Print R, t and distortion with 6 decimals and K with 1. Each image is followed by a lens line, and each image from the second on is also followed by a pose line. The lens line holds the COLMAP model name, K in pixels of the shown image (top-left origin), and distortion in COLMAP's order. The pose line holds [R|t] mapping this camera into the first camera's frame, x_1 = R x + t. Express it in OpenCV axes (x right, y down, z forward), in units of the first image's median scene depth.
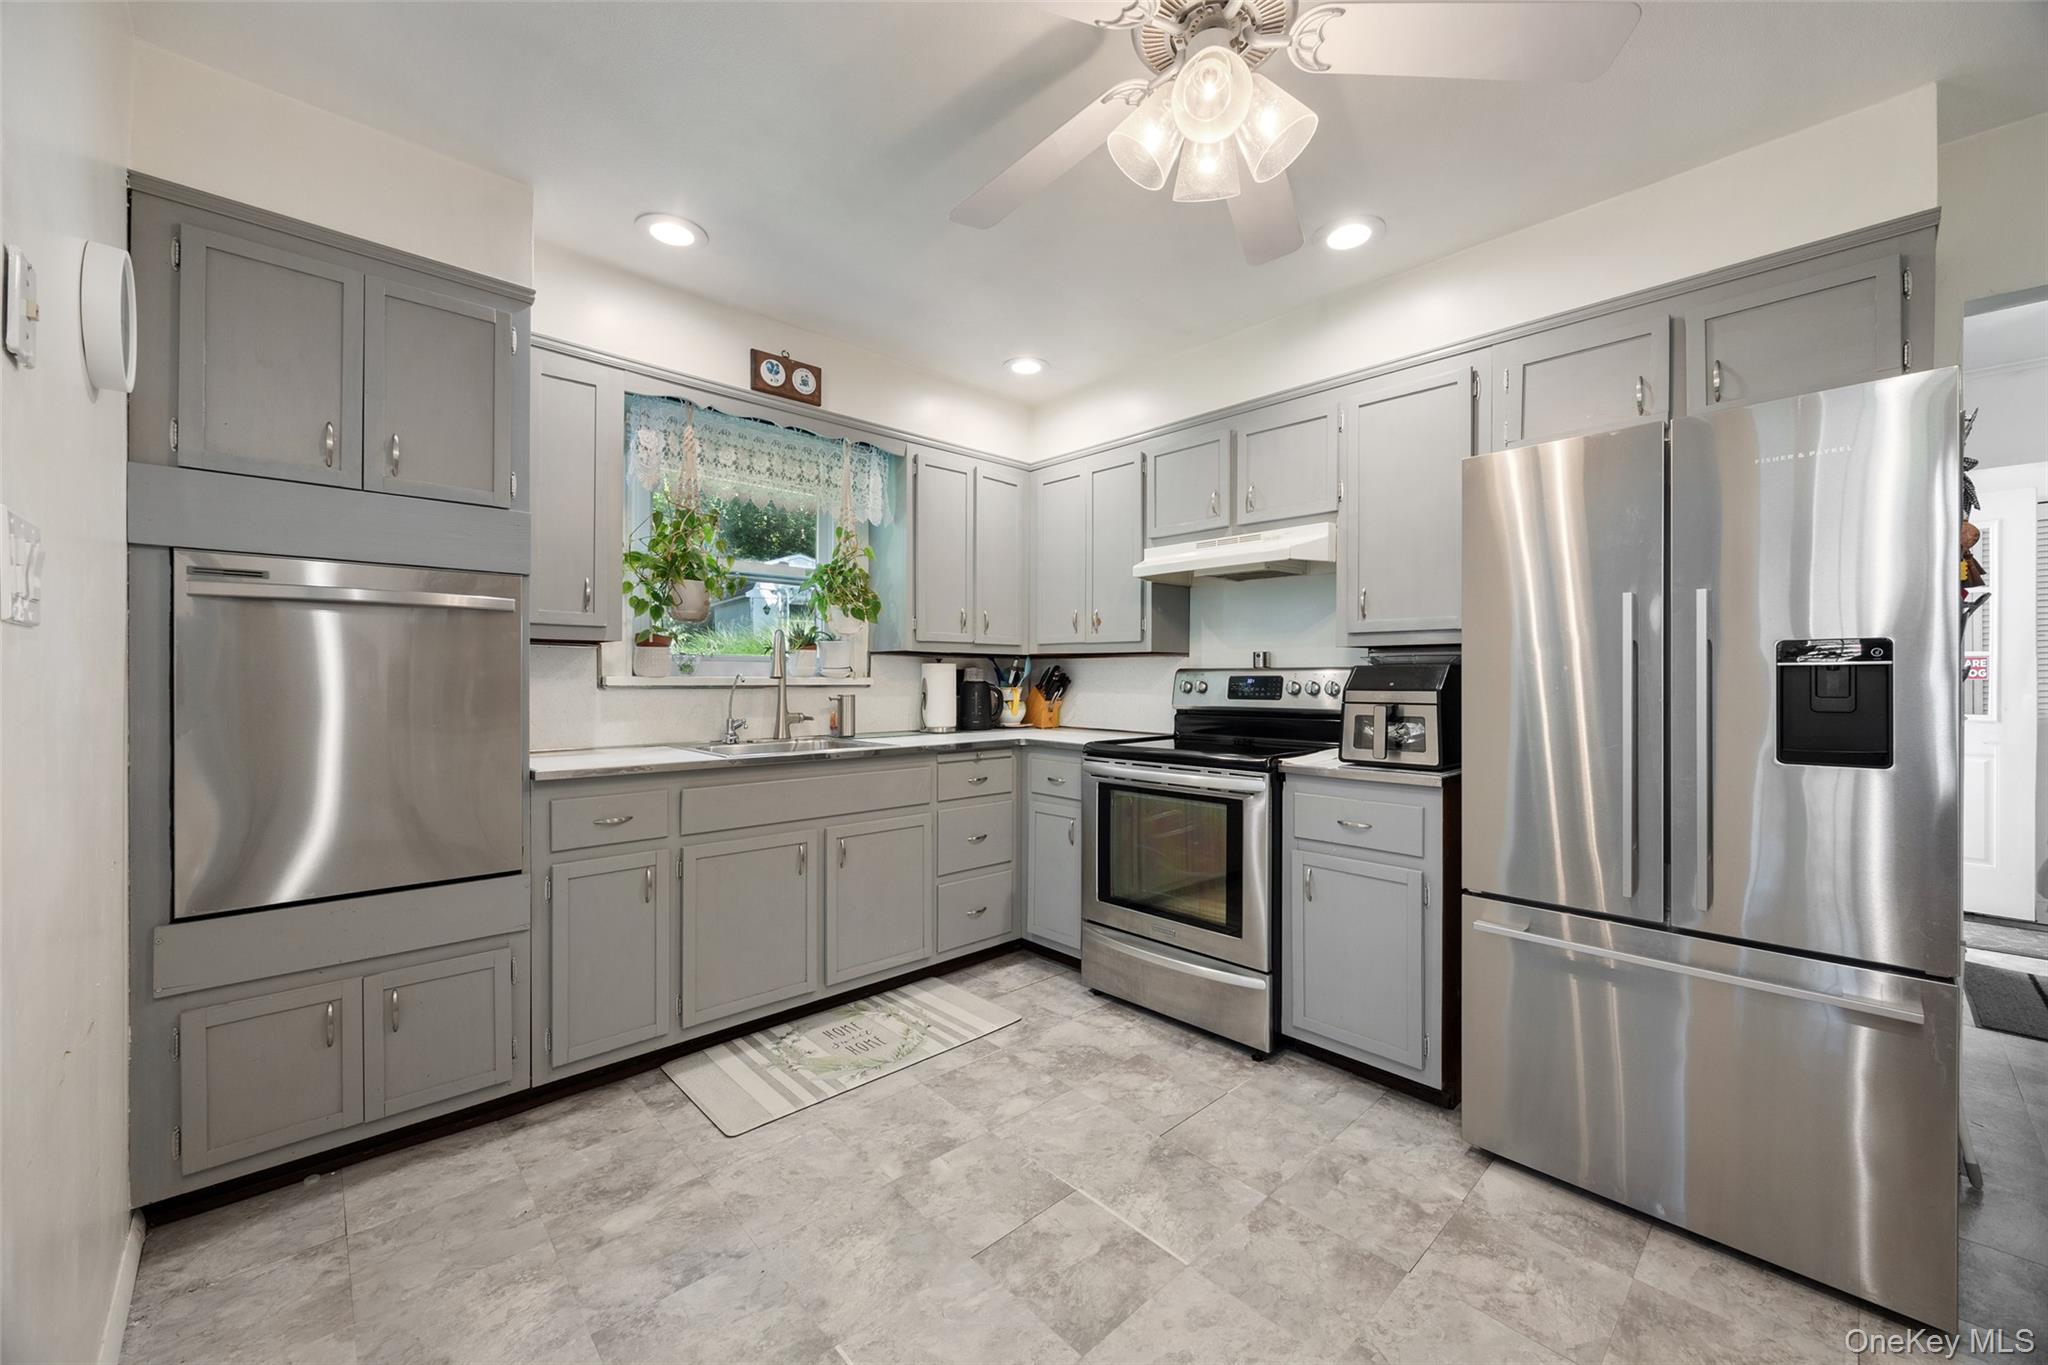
lens RADIAL K [[795.6, 0, 1043.2], [0, 795.6, 681.3], [0, 0, 1]] dist [-0.001280, -0.000064]
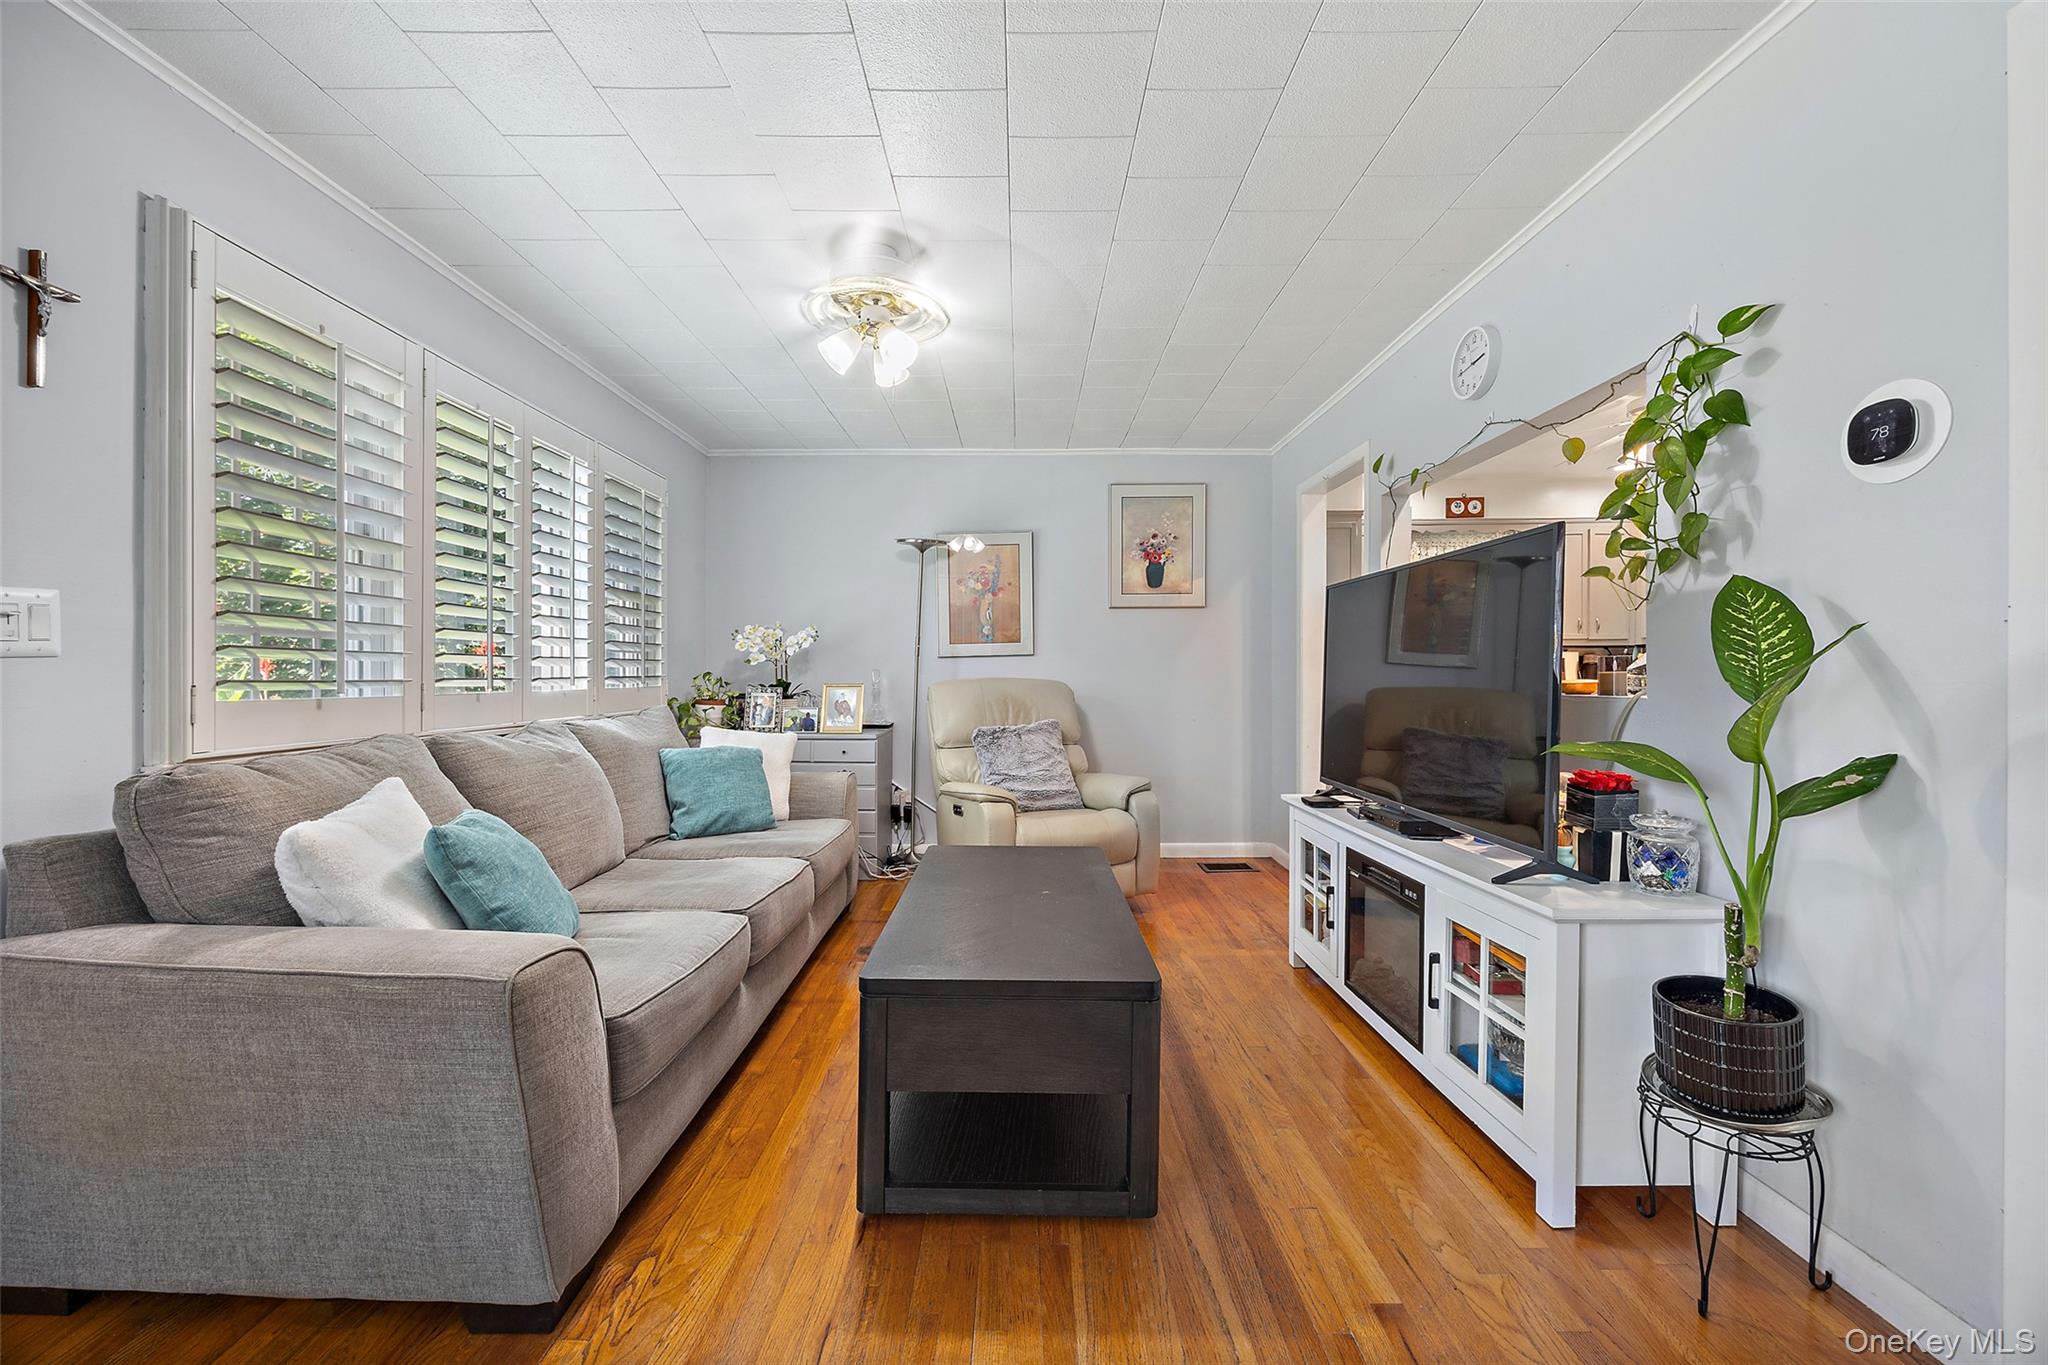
lens RADIAL K [[804.6, 0, 1009.2], [0, 804.6, 663.3], [0, 0, 1]] dist [-0.003948, -0.000281]
pose [[0.707997, -0.012877, -0.706098, 0.303522], [0.003245, 0.999883, -0.014980, 0.028725], [0.706208, 0.008314, 0.707956, -1.316212]]
